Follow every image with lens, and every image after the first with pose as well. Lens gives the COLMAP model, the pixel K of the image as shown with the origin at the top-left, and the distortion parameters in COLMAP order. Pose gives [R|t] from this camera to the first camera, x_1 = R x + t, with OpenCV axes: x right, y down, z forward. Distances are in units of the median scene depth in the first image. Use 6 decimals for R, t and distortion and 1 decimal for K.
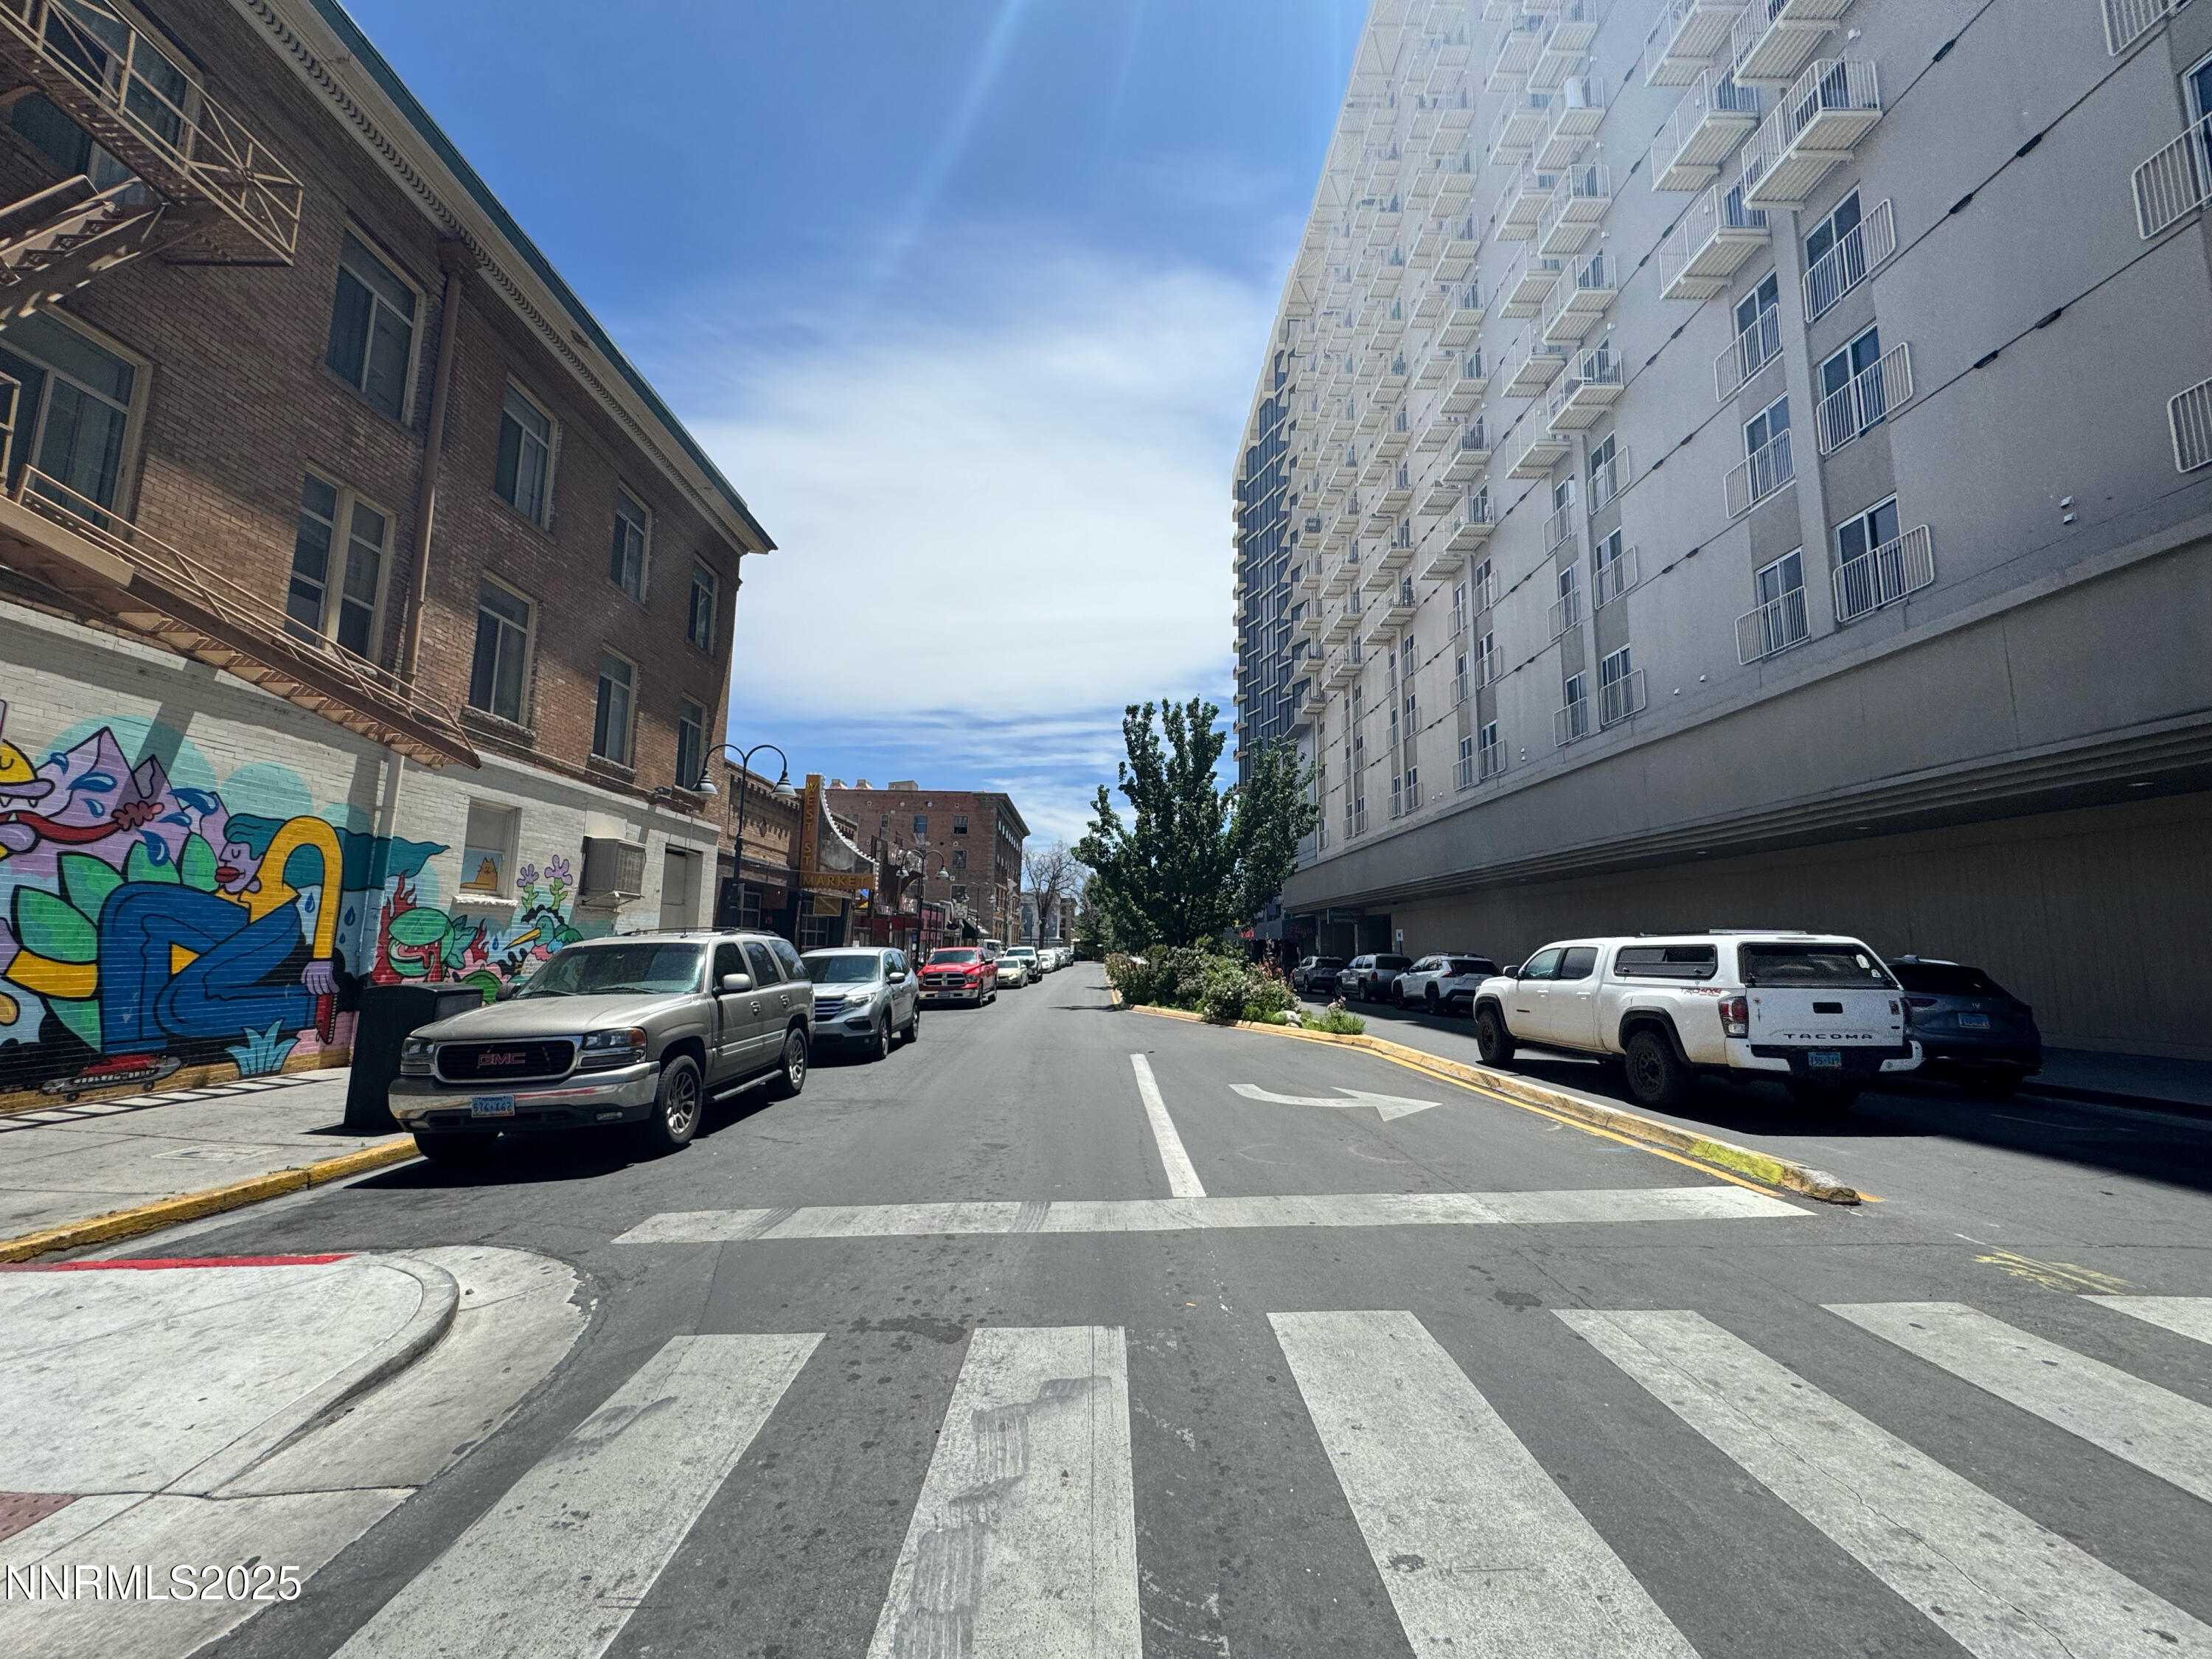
lens RADIAL K [[886.9, 0, 1096.5], [0, 886.9, 828.2], [0, 0, 1]] dist [-0.004496, 0.001470]
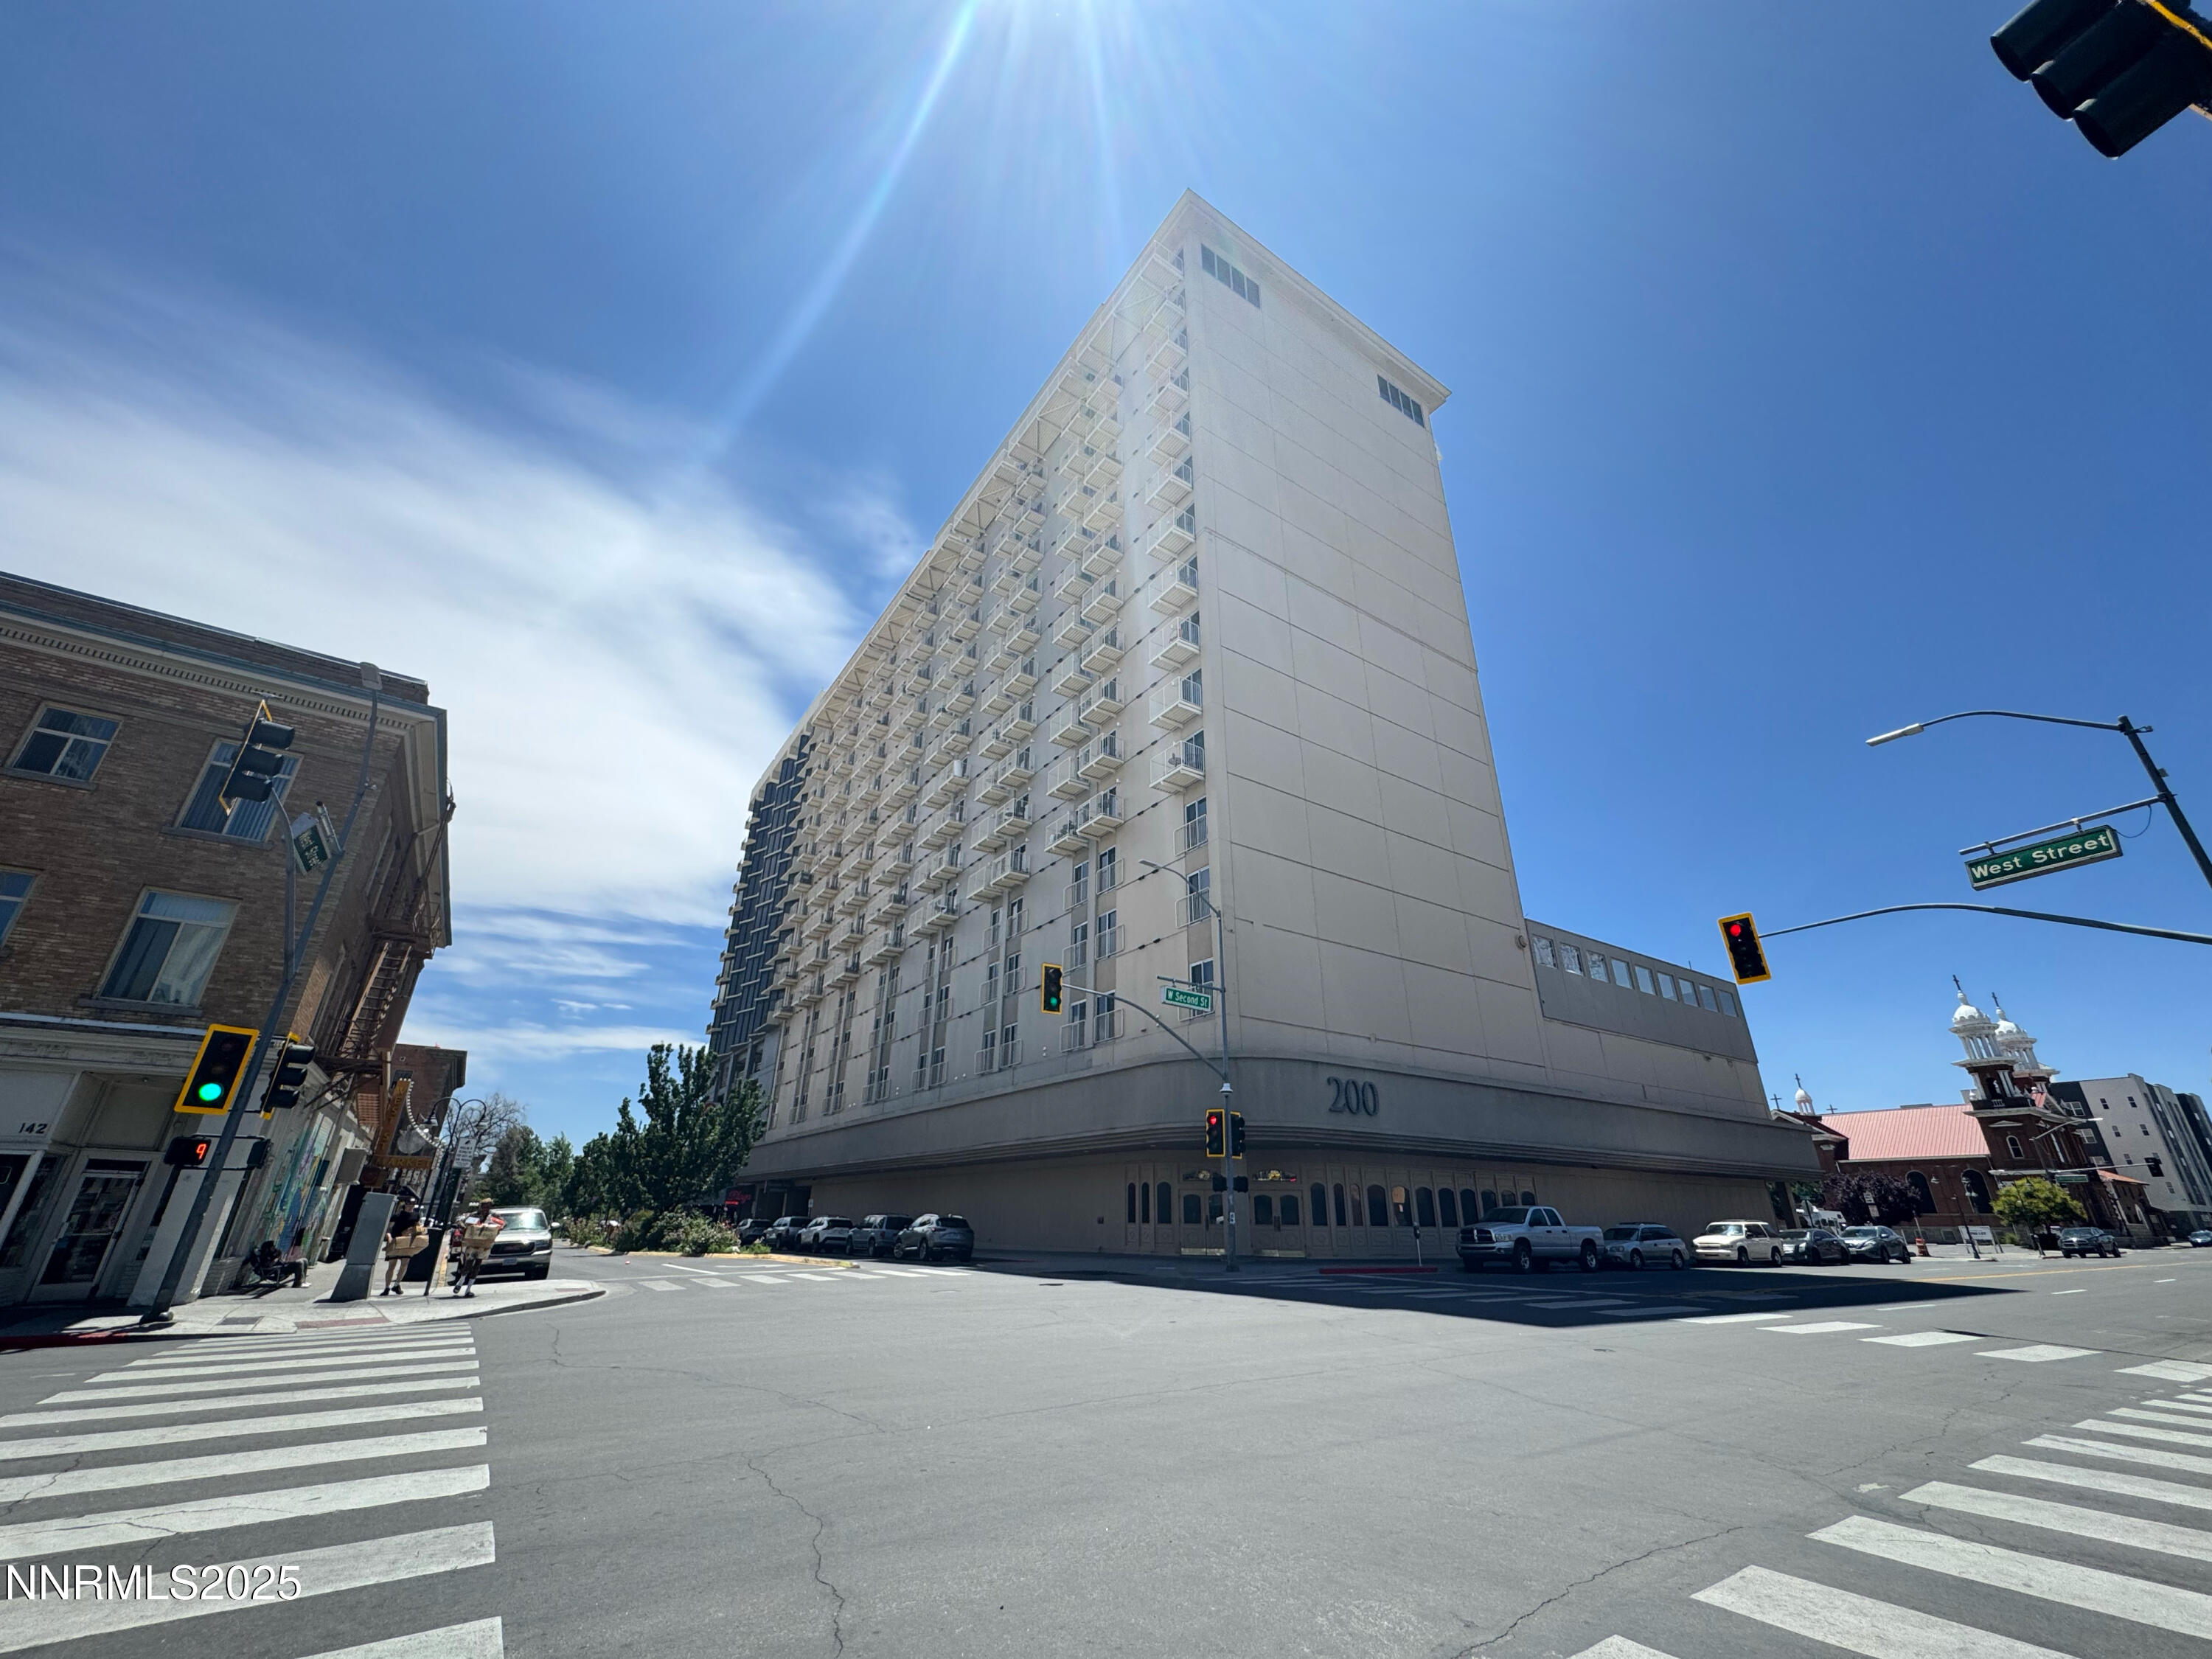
lens RADIAL K [[886.9, 0, 1110.7], [0, 886.9, 838.8], [0, 0, 1]] dist [-0.004496, 0.001470]
pose [[0.825589, 0.214709, 0.521827, -0.204079], [-0.071034, 0.956968, -0.281366, -0.110393], [-0.559783, 0.195226, 0.805313, -0.808415]]
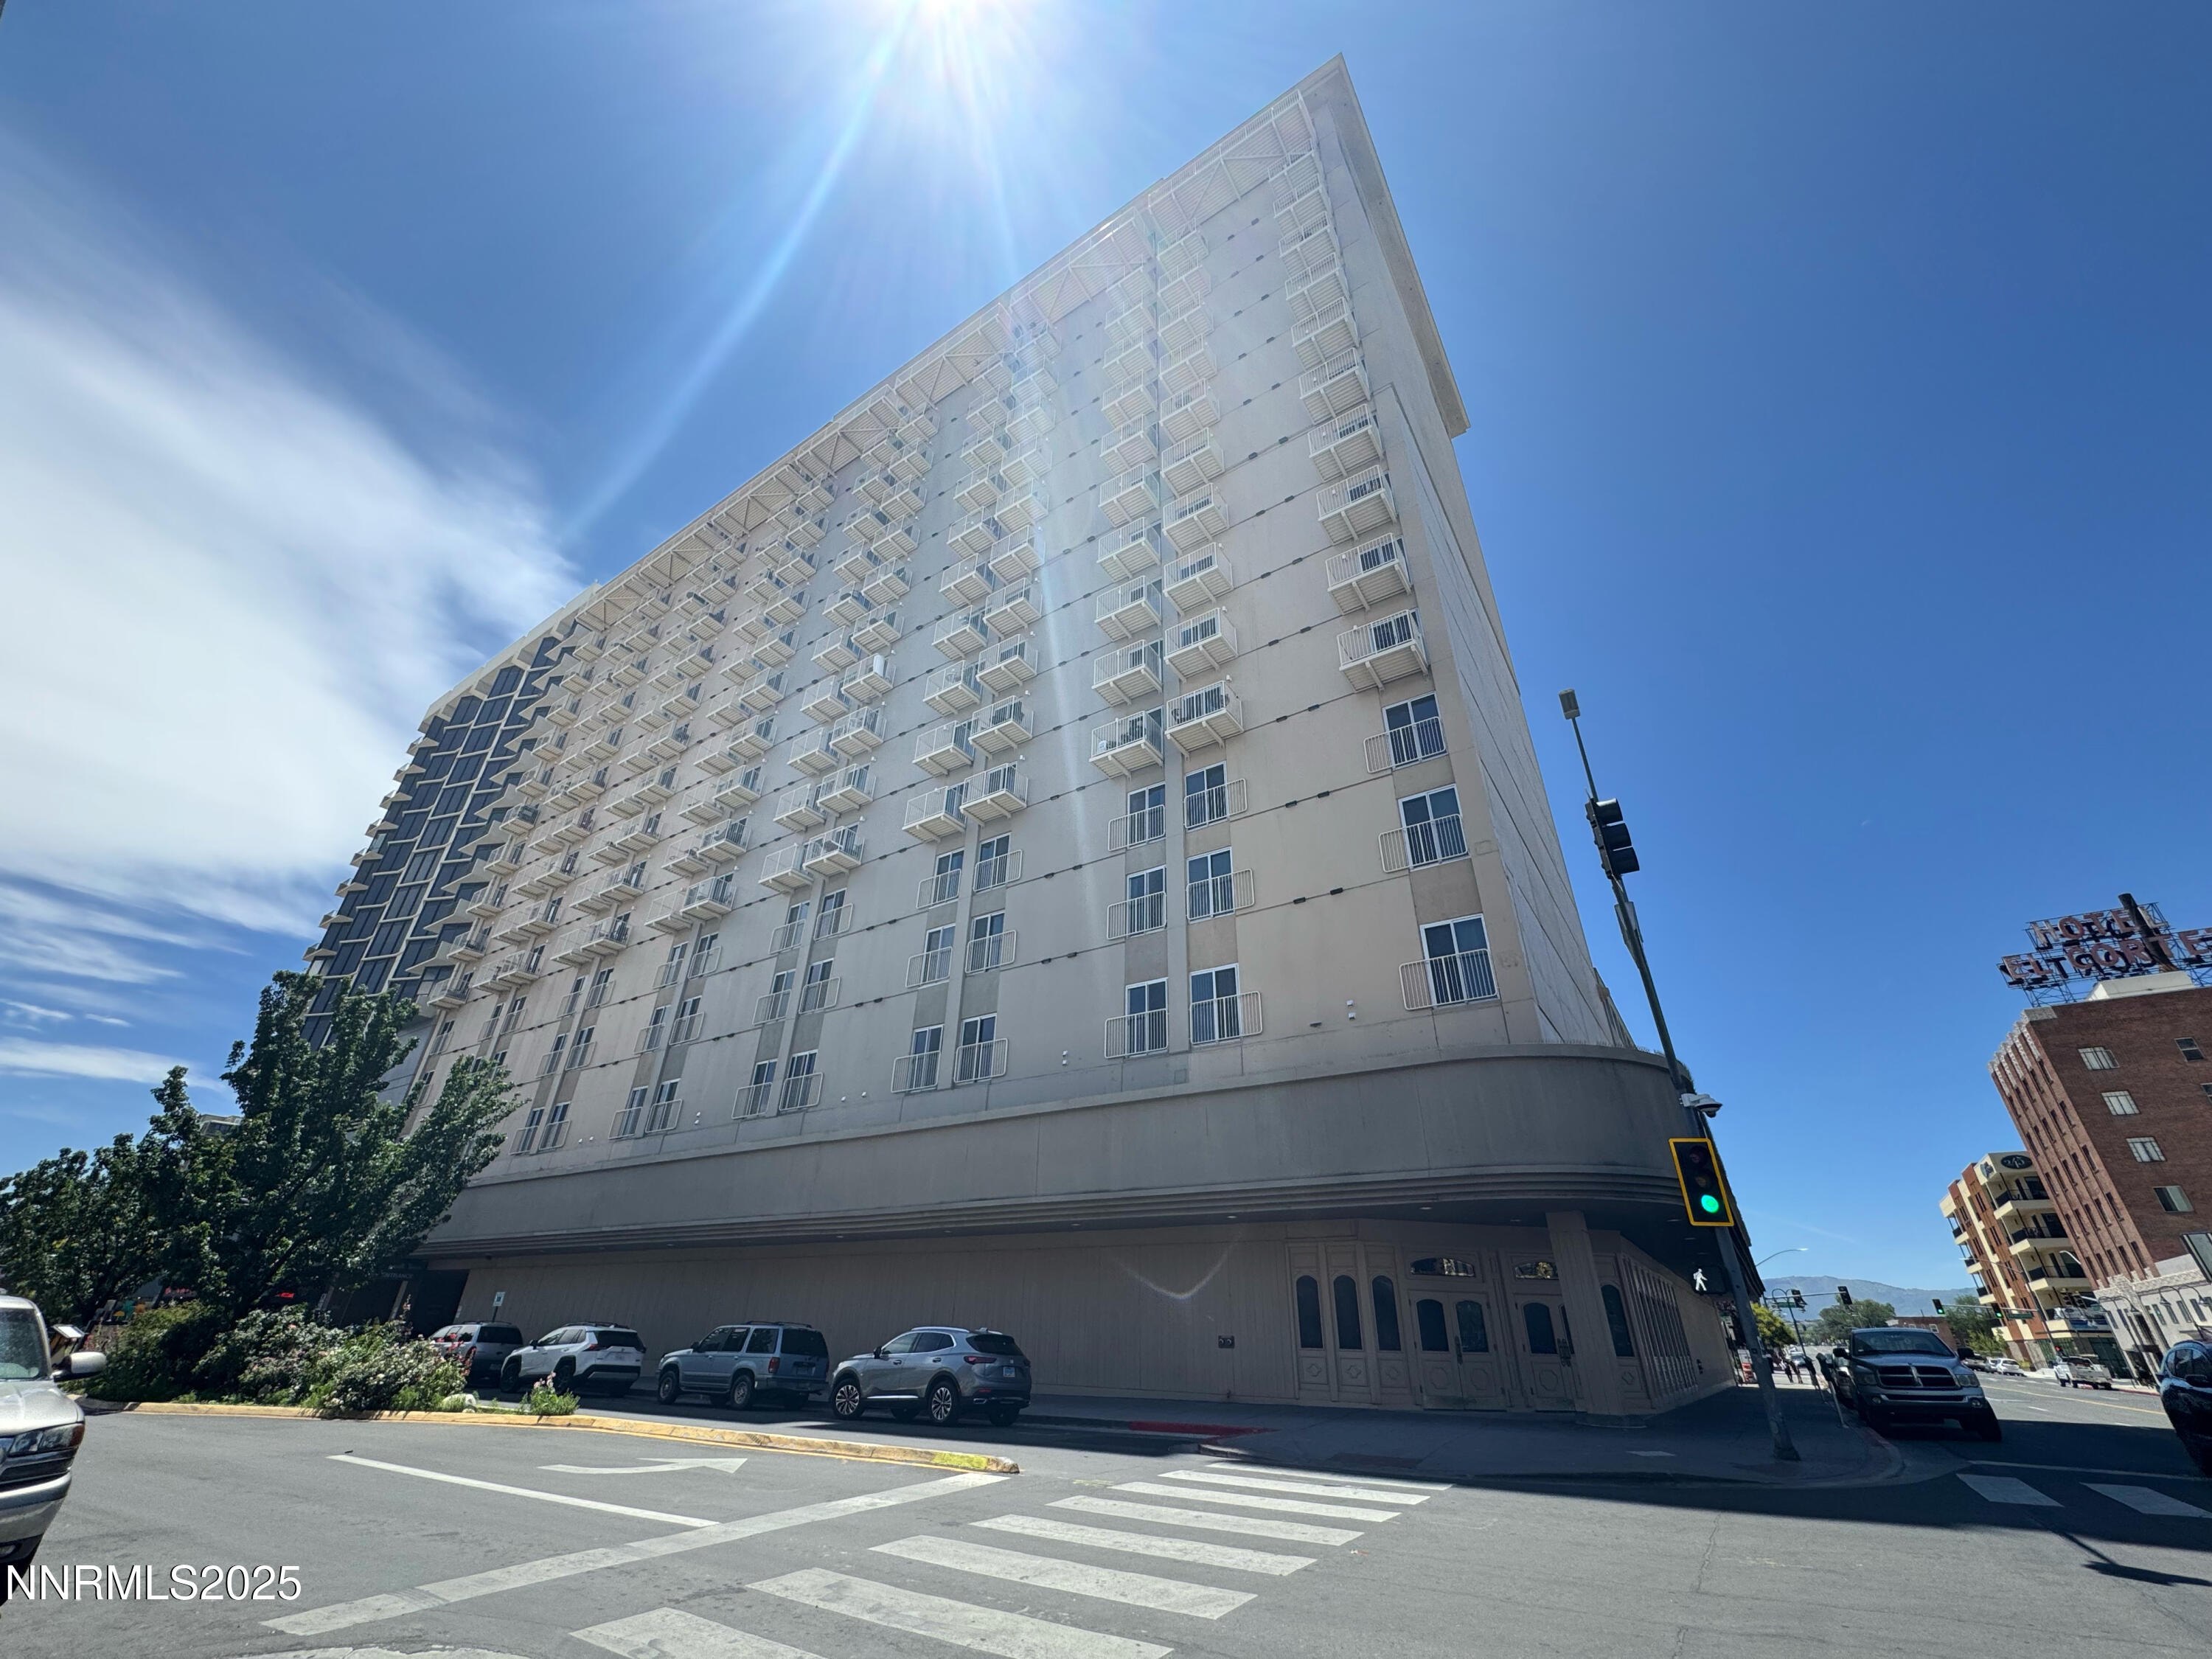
lens RADIAL K [[886.9, 0, 1104.4], [0, 886.9, 821.5], [0, 0, 1]] dist [-0.004496, 0.001470]
pose [[0.559388, 0.412182, 0.719160, -0.203821], [-0.120991, 0.898911, -0.421094, -0.014298], [-0.820028, 0.148543, 0.552711, -0.090337]]
